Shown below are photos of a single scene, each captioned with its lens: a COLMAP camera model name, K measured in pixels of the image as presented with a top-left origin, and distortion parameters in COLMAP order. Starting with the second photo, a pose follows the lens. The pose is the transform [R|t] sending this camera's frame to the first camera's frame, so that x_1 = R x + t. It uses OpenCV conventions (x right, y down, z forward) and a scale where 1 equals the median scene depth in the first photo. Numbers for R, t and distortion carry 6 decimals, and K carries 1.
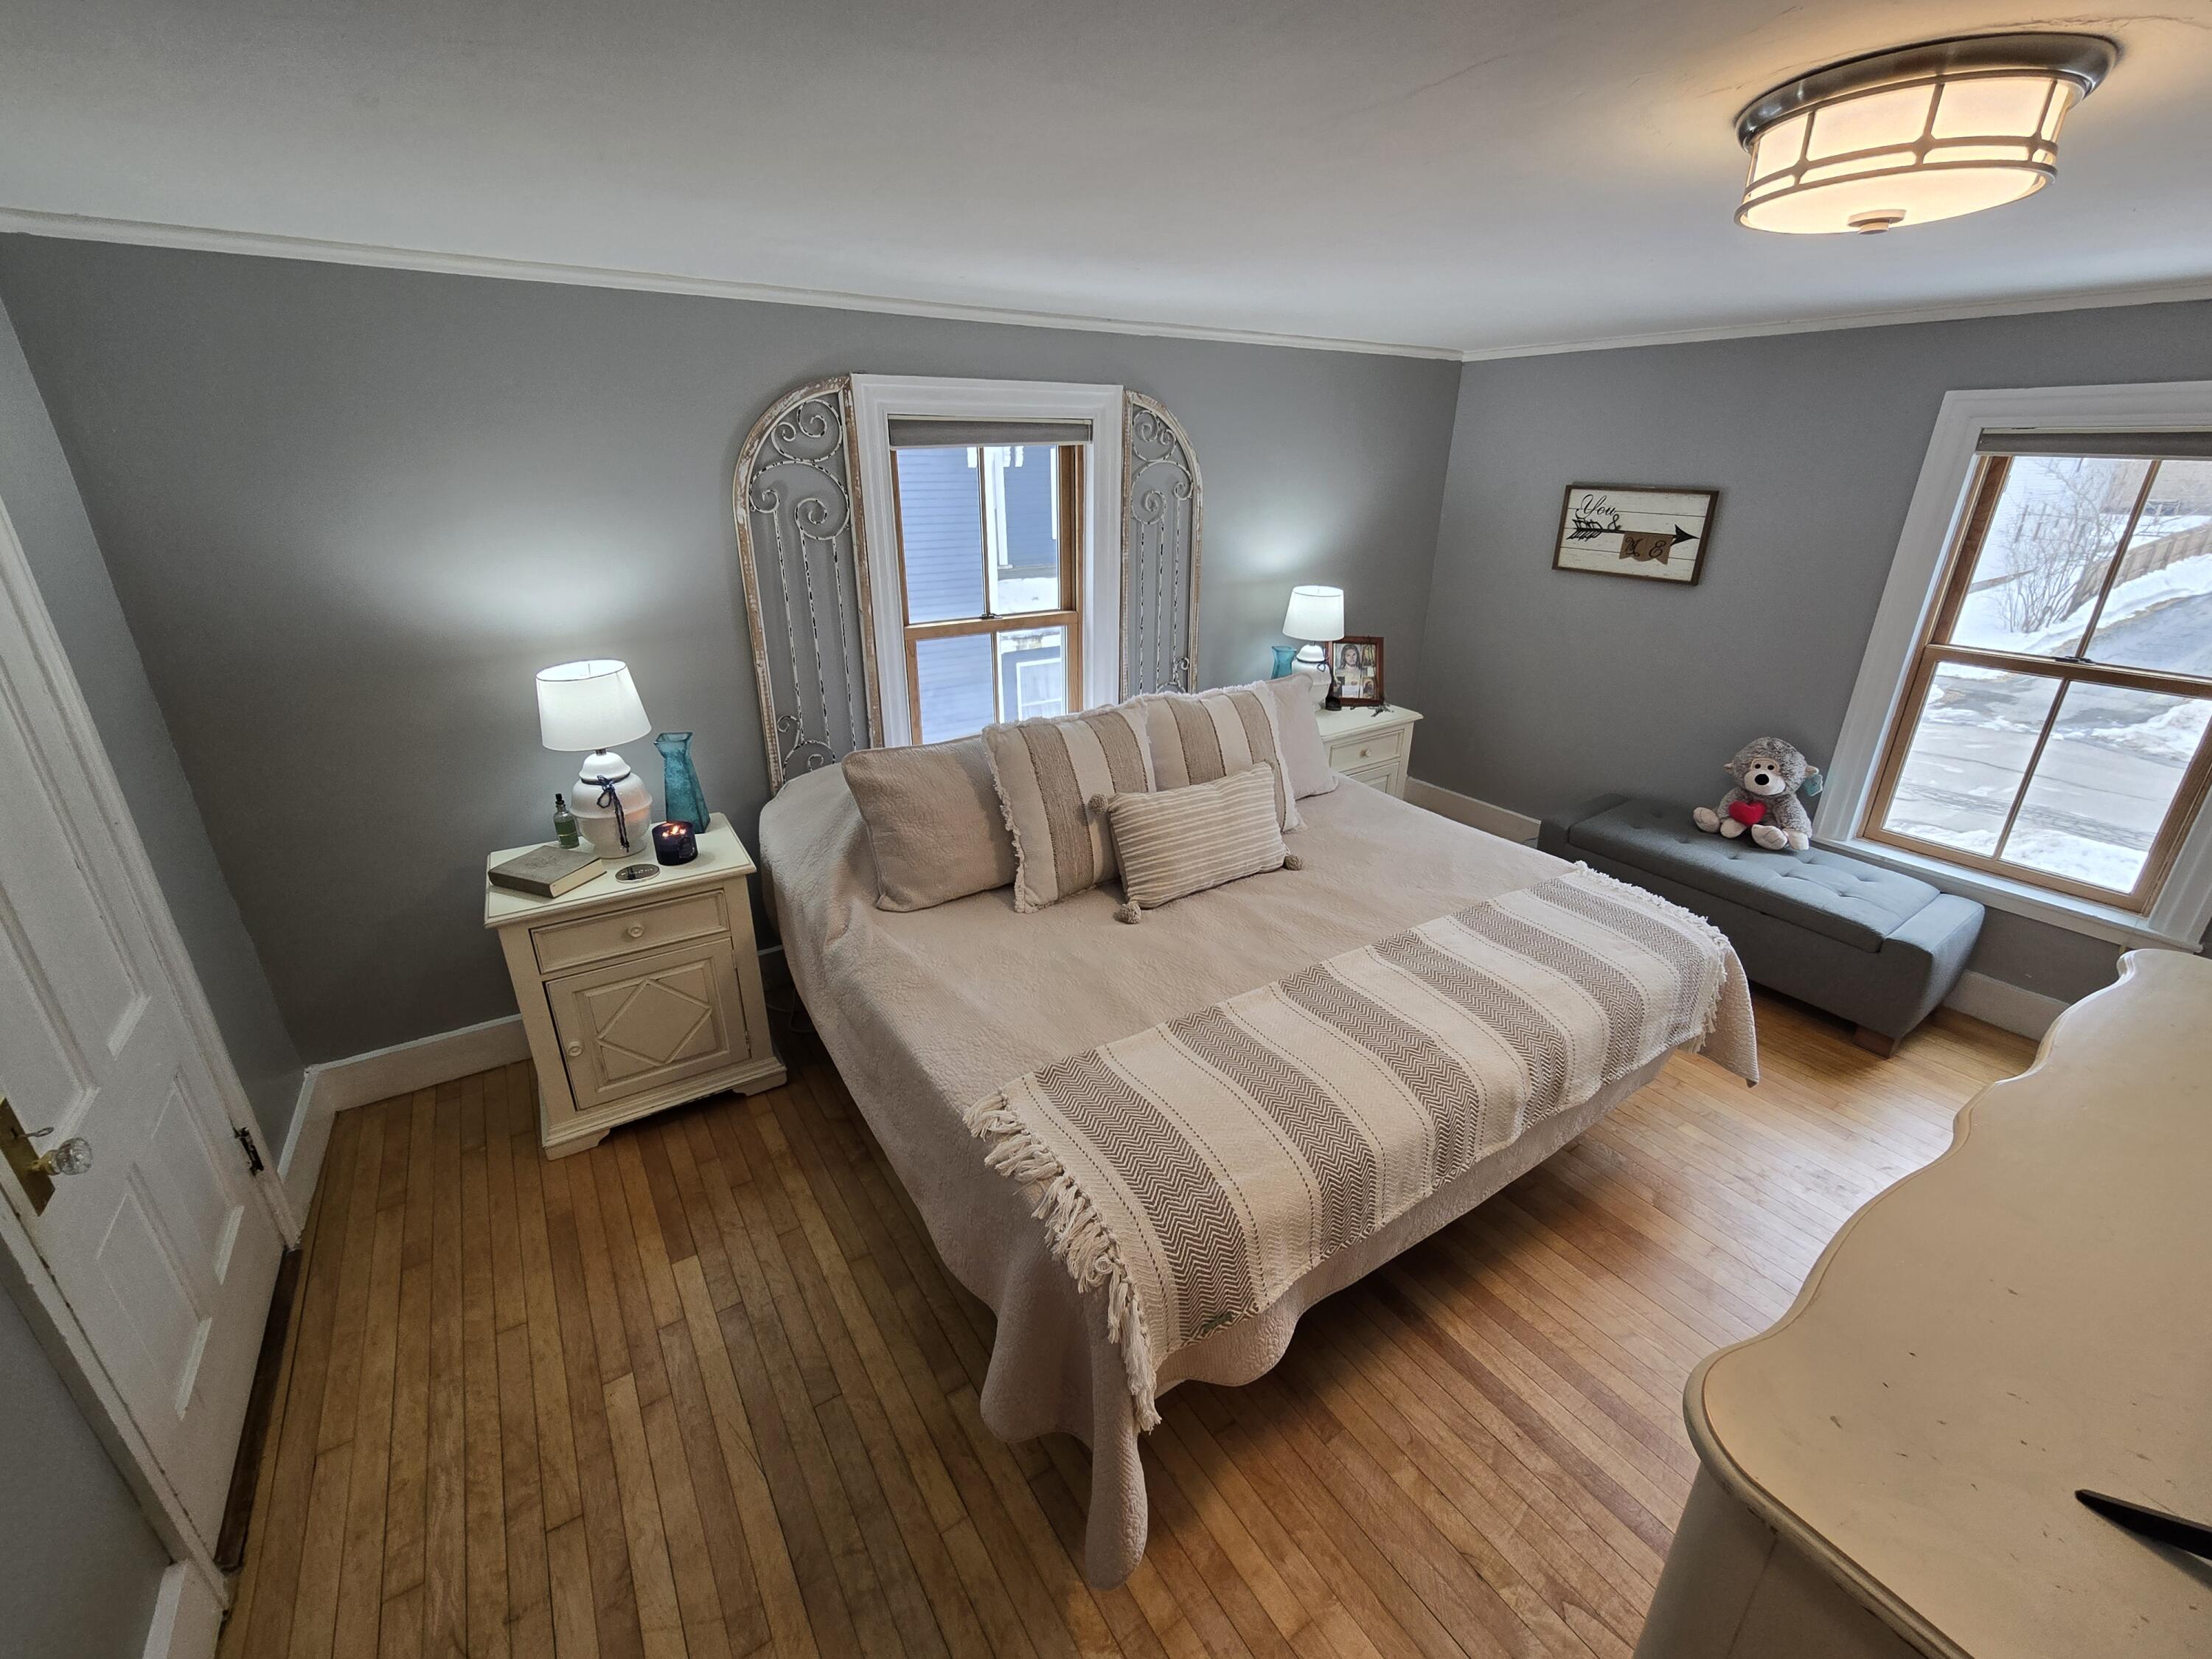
lens RADIAL K [[913.1, 0, 1108.4], [0, 913.1, 827.7], [0, 0, 1]] dist [-0.004582, 0.002470]
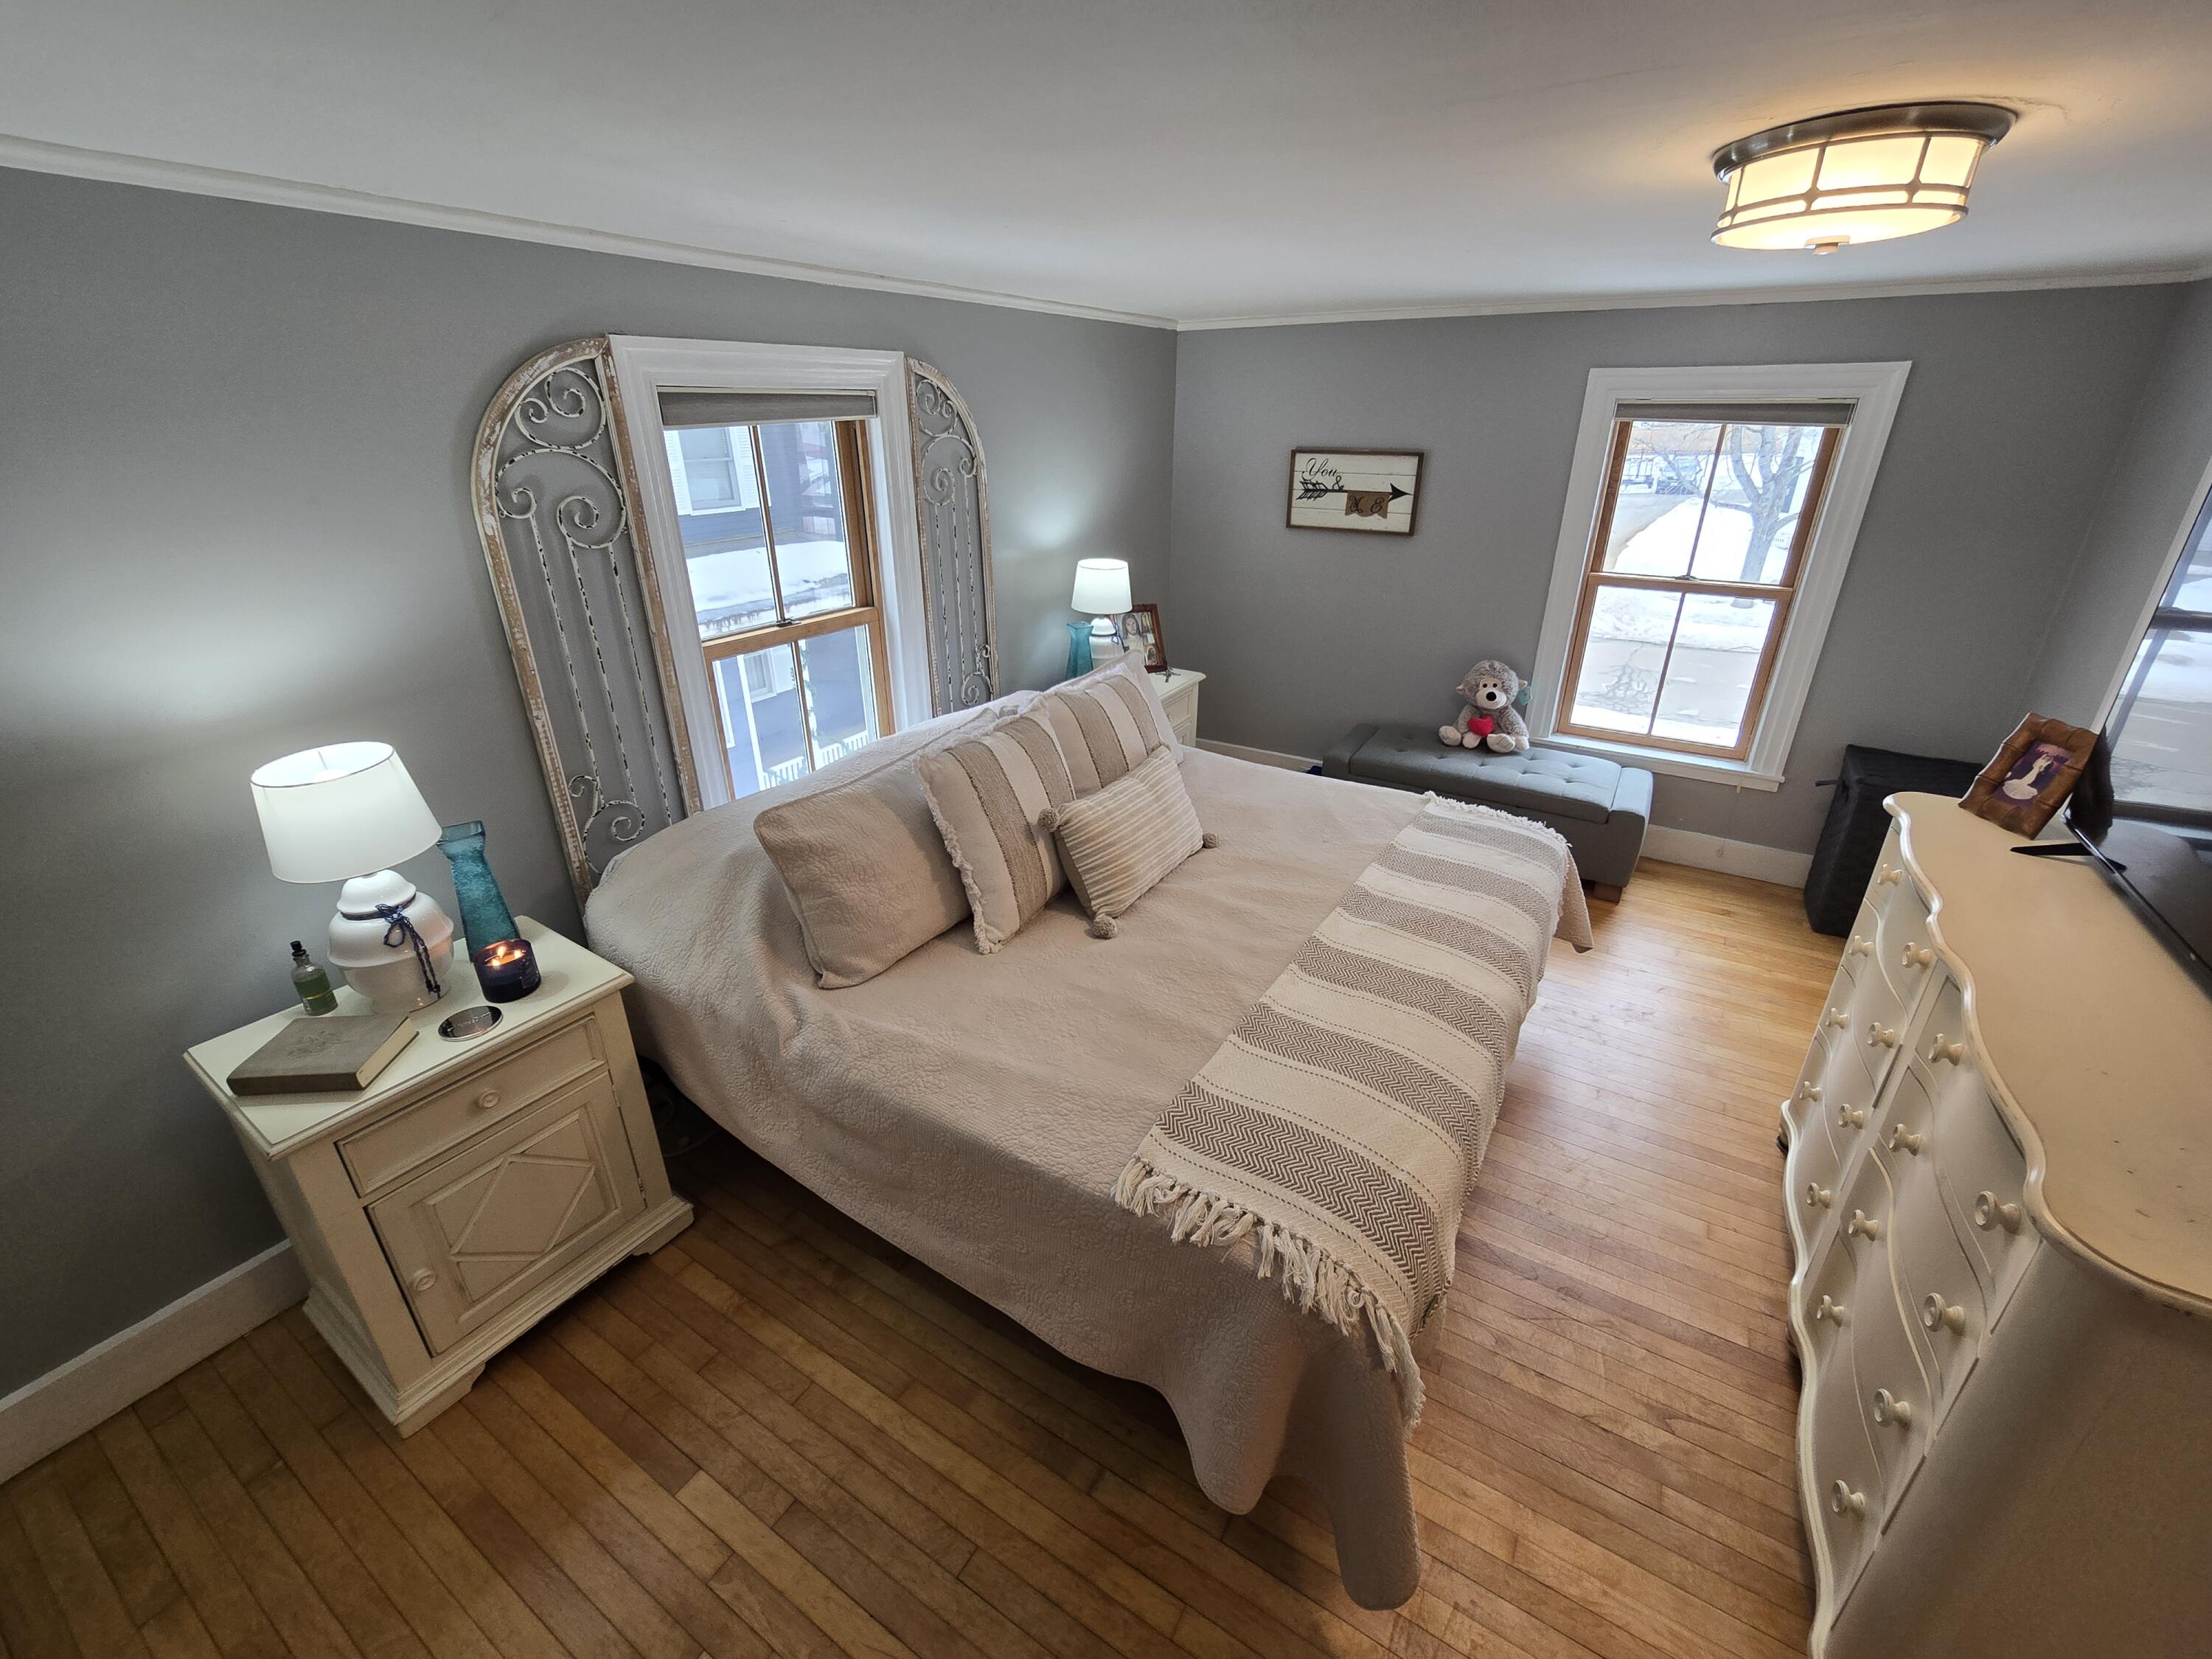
lens RADIAL K [[913.1, 0, 1084.4], [0, 913.1, 826.9], [0, 0, 1]] dist [-0.004582, 0.002470]
pose [[0.907534, -0.182075, 0.378459, -0.305257], [0.167034, 0.983281, 0.072510, -0.074083], [-0.385334, -0.002589, 0.922774, 0.123839]]
